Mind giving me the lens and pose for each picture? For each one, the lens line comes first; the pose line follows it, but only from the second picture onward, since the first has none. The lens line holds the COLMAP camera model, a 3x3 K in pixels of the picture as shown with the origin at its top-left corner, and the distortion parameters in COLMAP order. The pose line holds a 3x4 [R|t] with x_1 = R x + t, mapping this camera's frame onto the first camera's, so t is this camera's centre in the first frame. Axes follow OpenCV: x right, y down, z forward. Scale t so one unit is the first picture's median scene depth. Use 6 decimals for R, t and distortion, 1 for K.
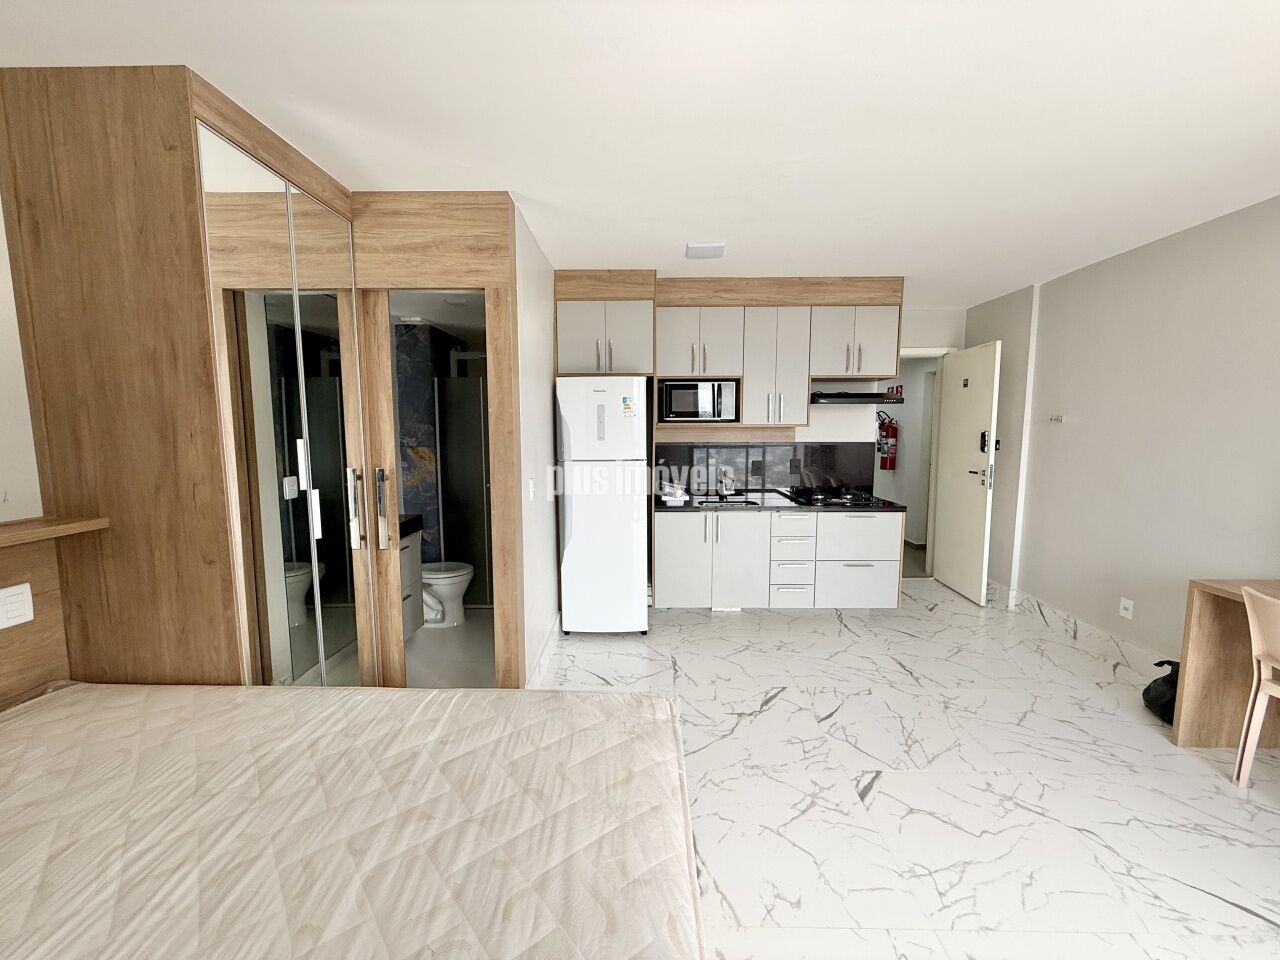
lens RADIAL K [[510.7, 0, 638.8], [0, 510.7, 480.7], [0, 0, 1]] dist [-0.000086, 0.000241]
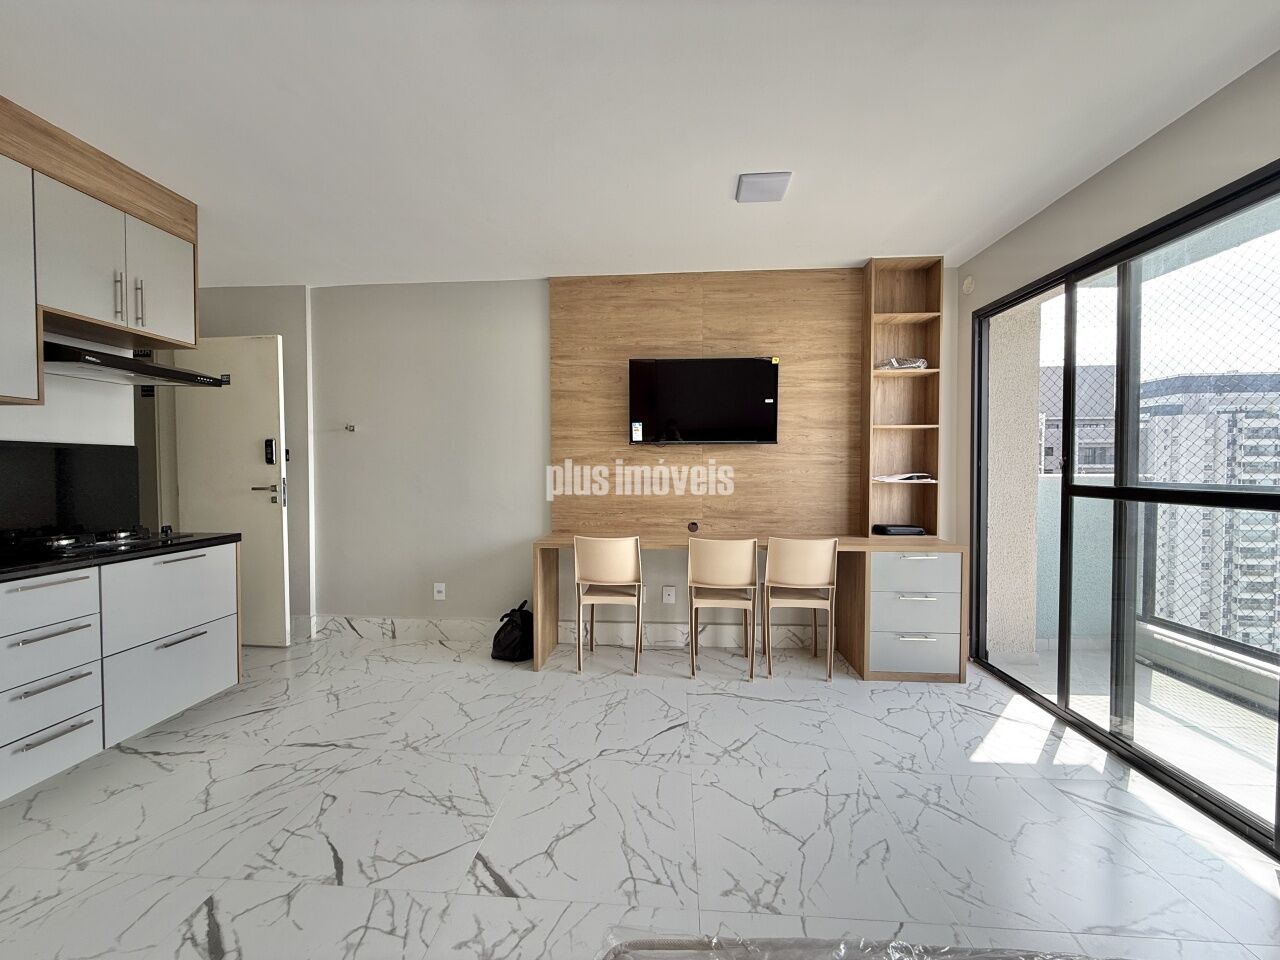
lens RADIAL K [[508.4, 0, 637.6], [0, 508.4, 480.2], [0, 0, 1]] dist [0.000561, 0.000034]
pose [[0.050926, -0.022429, 0.998451, -0.146896], [0.106507, 0.994168, 0.016901, 0.023959], [-0.993007, 0.105481, 0.053018, 0.406315]]
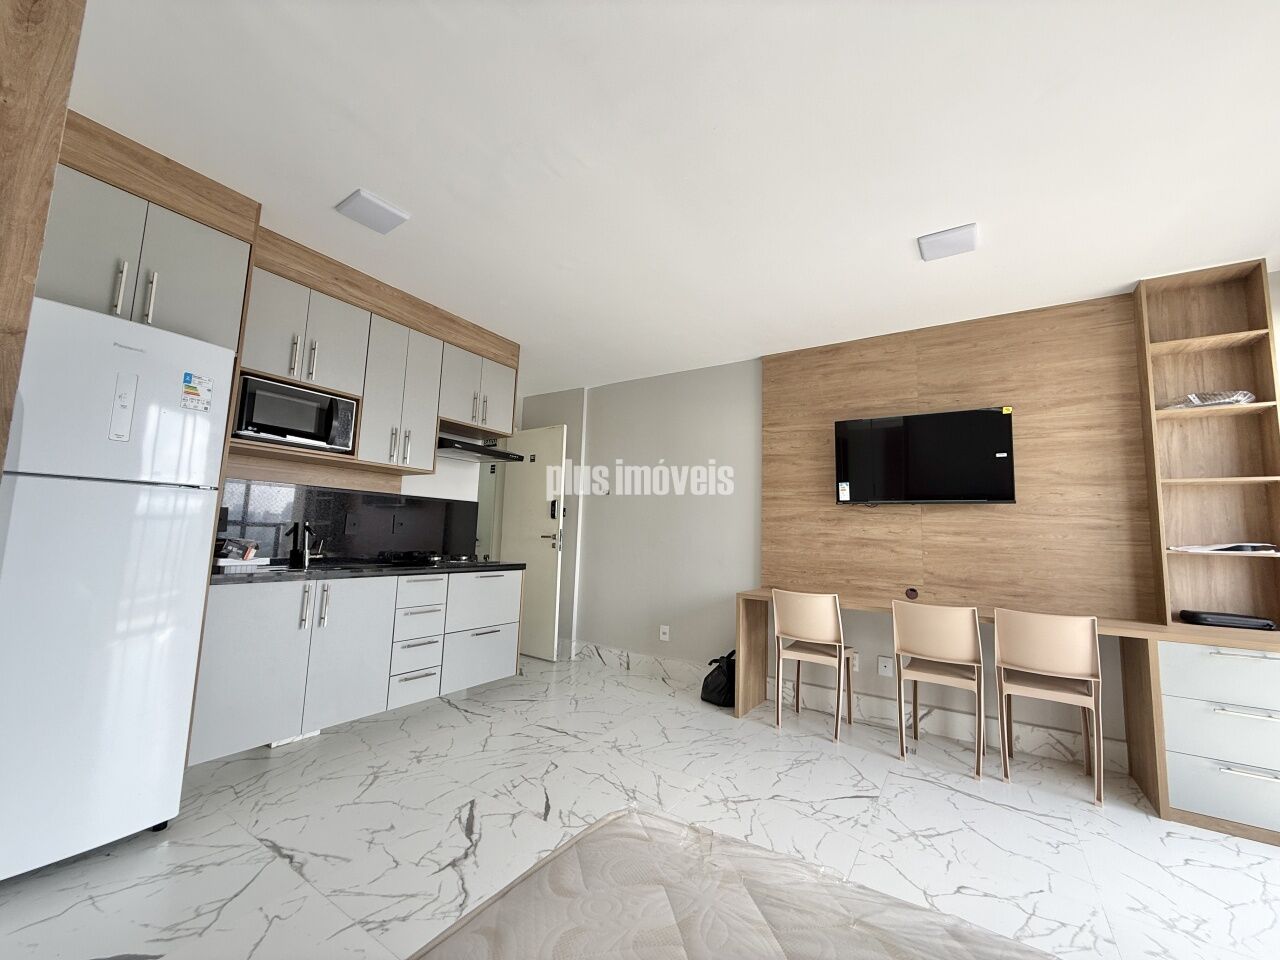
lens RADIAL K [[508.4, 0, 637.6], [0, 508.4, 480.2], [0, 0, 1]] dist [0.000561, 0.000034]
pose [[0.529509, 0.114591, 0.840529, -0.205873], [0.053518, 0.984348, -0.167913, 0.067548], [-0.846614, 0.133895, 0.515088, 0.284792]]
